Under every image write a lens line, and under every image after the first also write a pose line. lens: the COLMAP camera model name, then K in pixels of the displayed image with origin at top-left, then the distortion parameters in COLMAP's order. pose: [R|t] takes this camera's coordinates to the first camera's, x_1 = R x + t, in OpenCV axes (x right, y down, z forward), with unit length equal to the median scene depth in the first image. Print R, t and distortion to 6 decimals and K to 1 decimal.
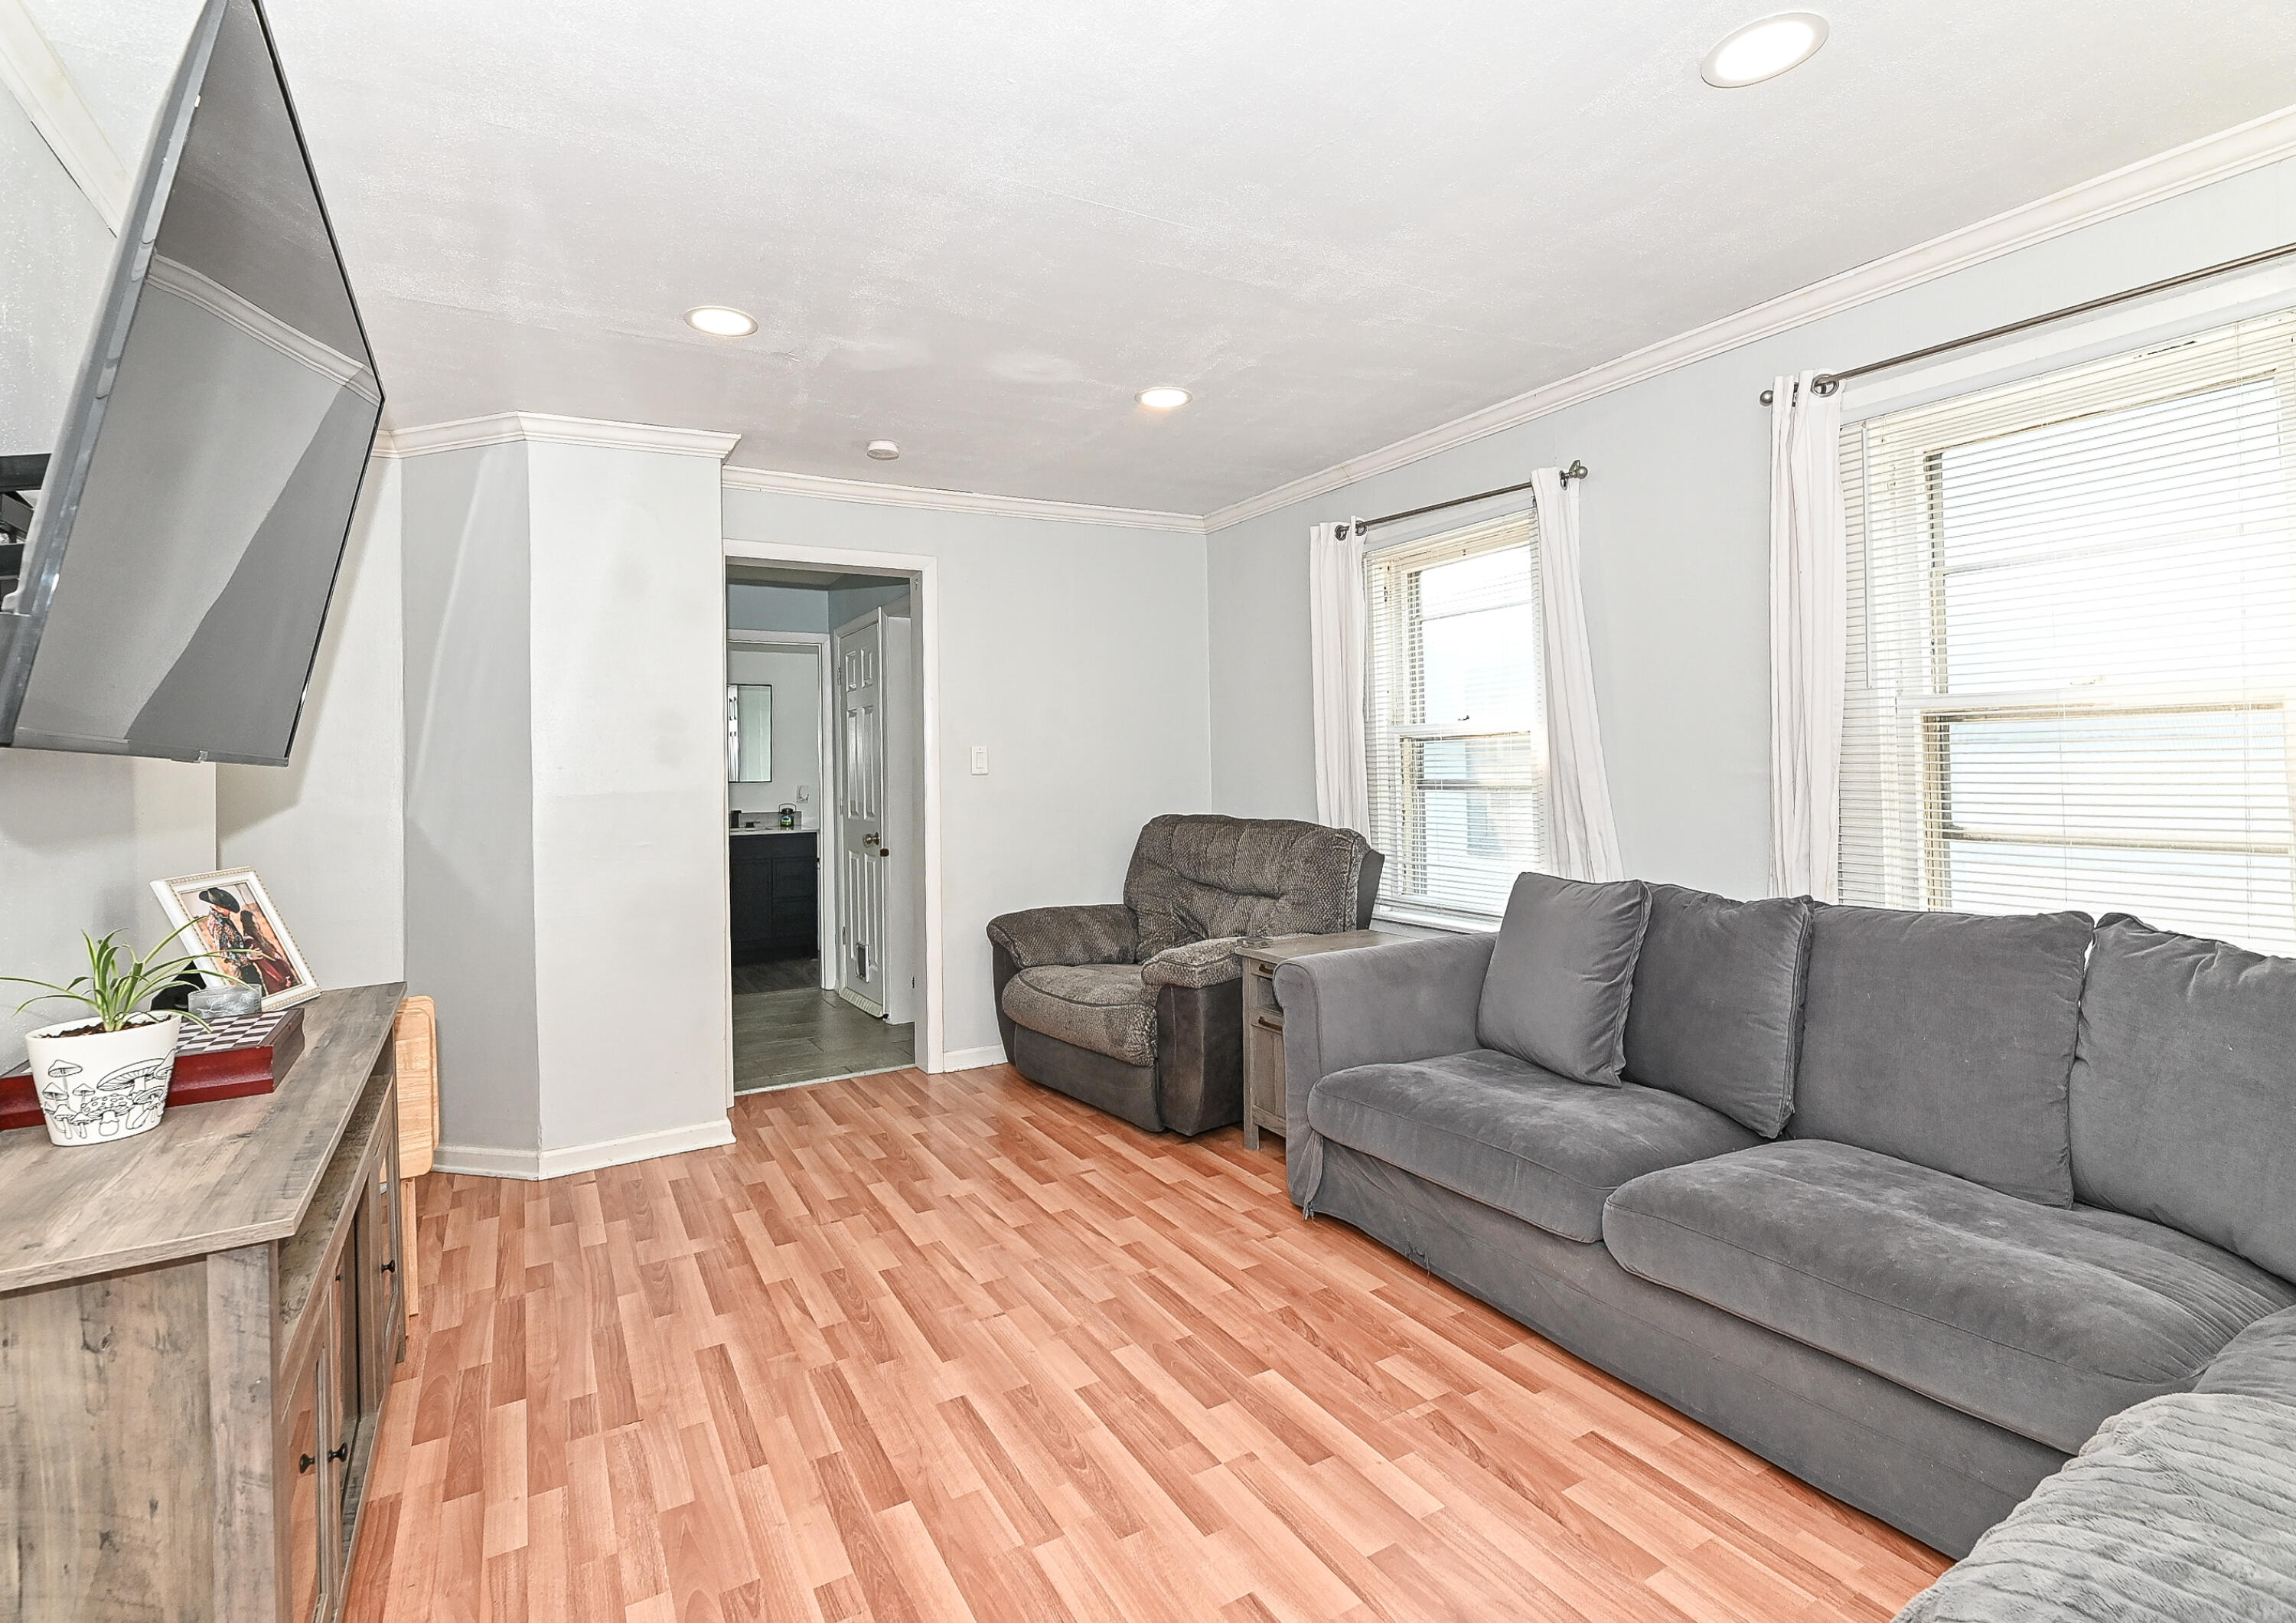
lens RADIAL K [[1087.7, 0, 1122.5], [0, 1087.7, 753.9], [0, 0, 1]] dist [0.007793, 0.000268]
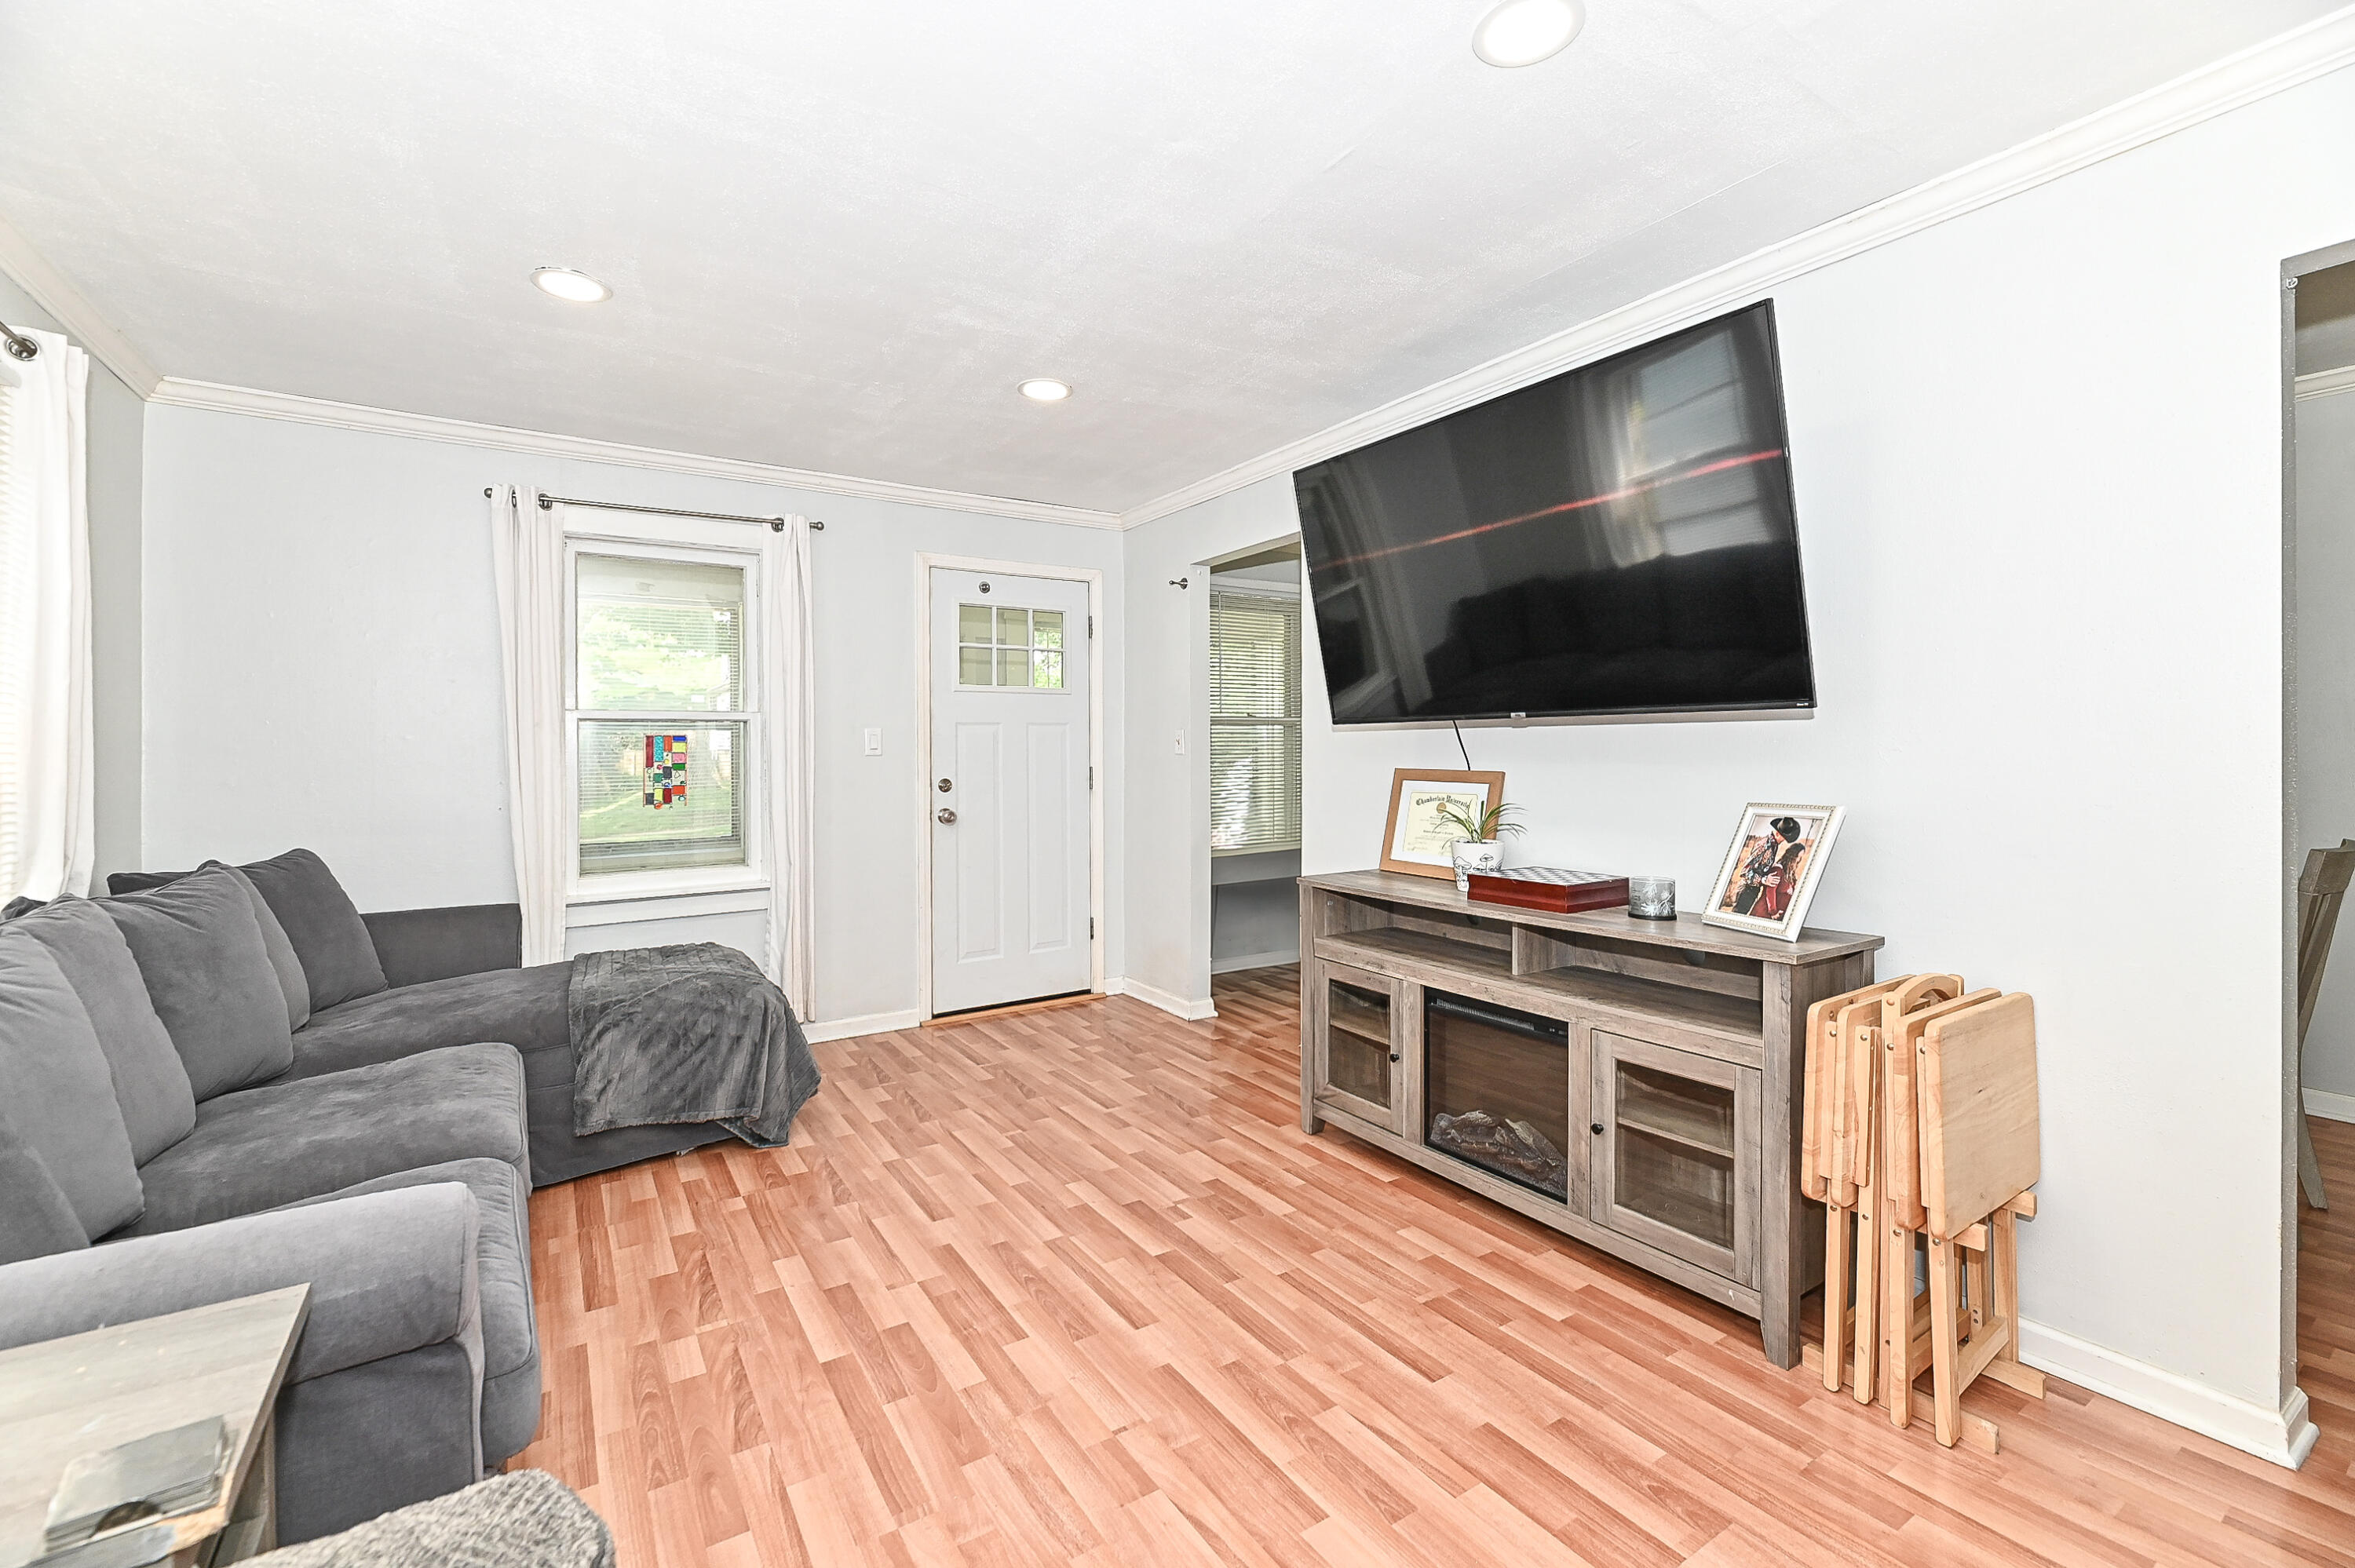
lens RADIAL K [[970.9, 0, 1155.4], [0, 970.9, 763.5], [0, 0, 1]] dist [-0.000333, 0.000498]
pose [[-0.998627, 0.028700, -0.043816, -0.125526], [0.028604, 0.999587, 0.002800, 0.041039], [0.043878, 0.001542, -0.999036, 1.744361]]
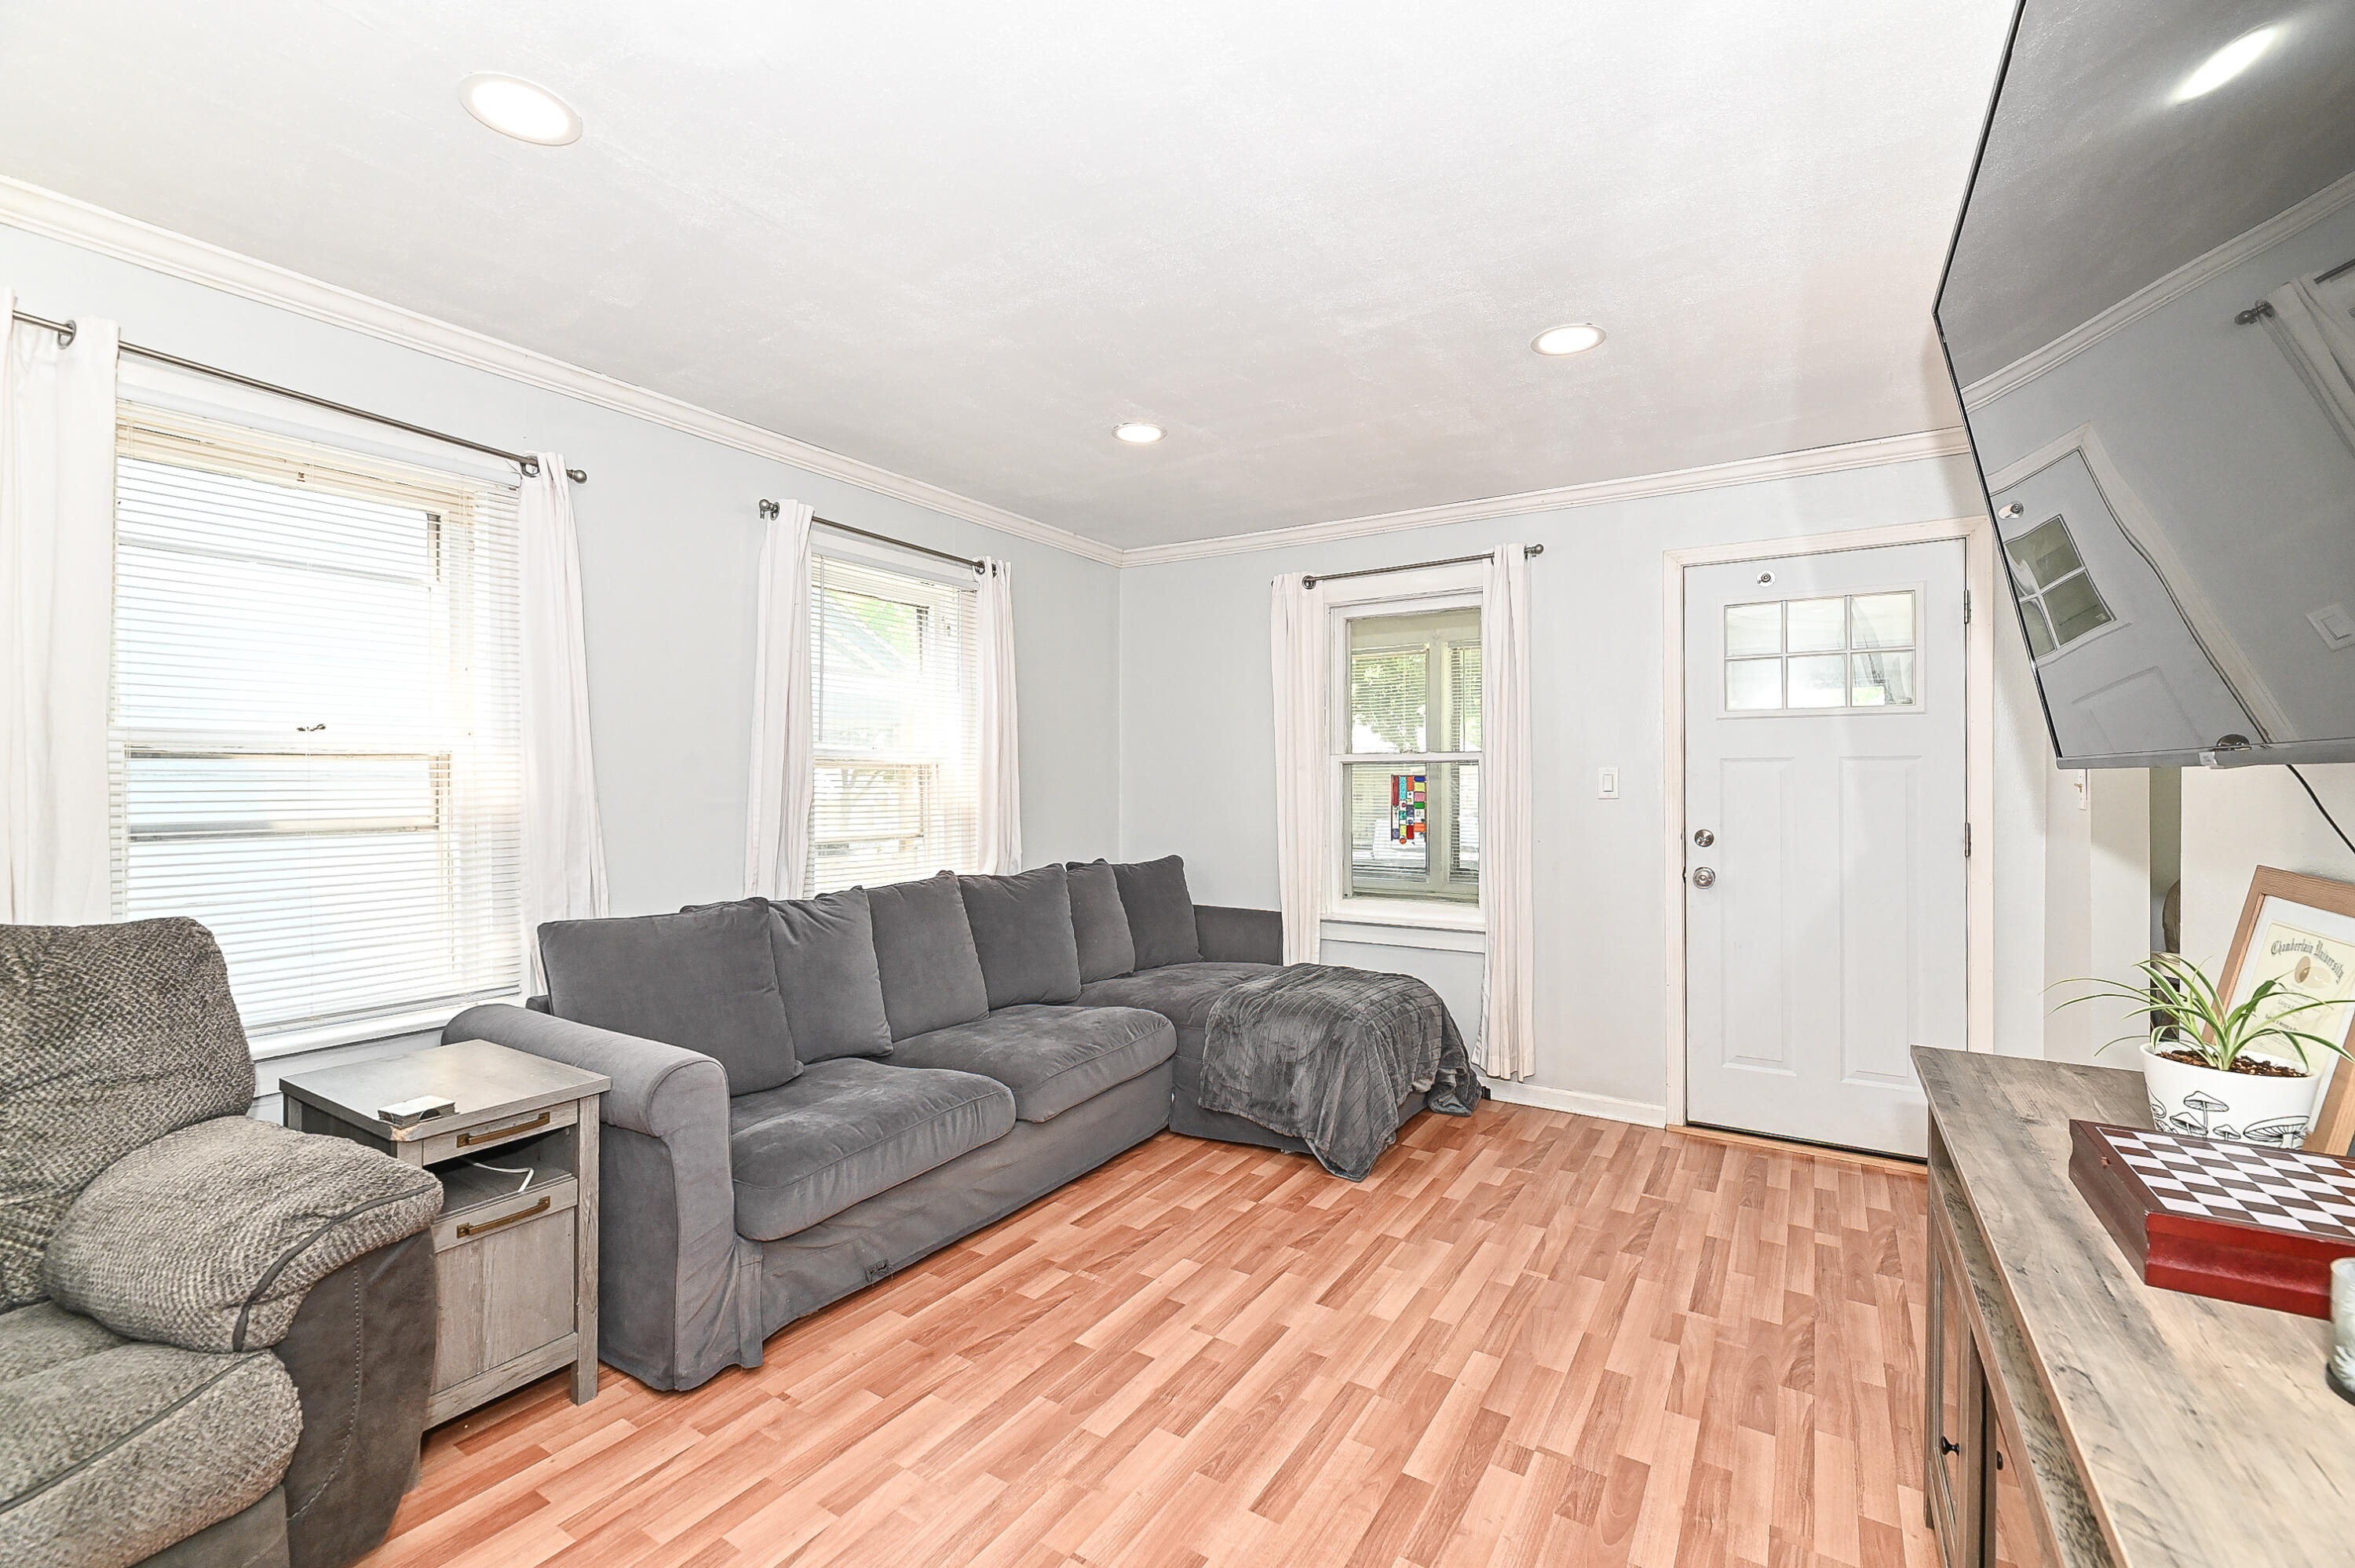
lens RADIAL K [[991.8, 0, 1181.2], [0, 991.8, 777.6], [0, 0, 1]] dist [0.003536, 0.000157]
pose [[-0.475072, 0.020266, 0.879714, -0.751834], [0.001116, 0.999748, -0.022429, 0.018343], [-0.879946, -0.009674, -0.474974, 1.295795]]
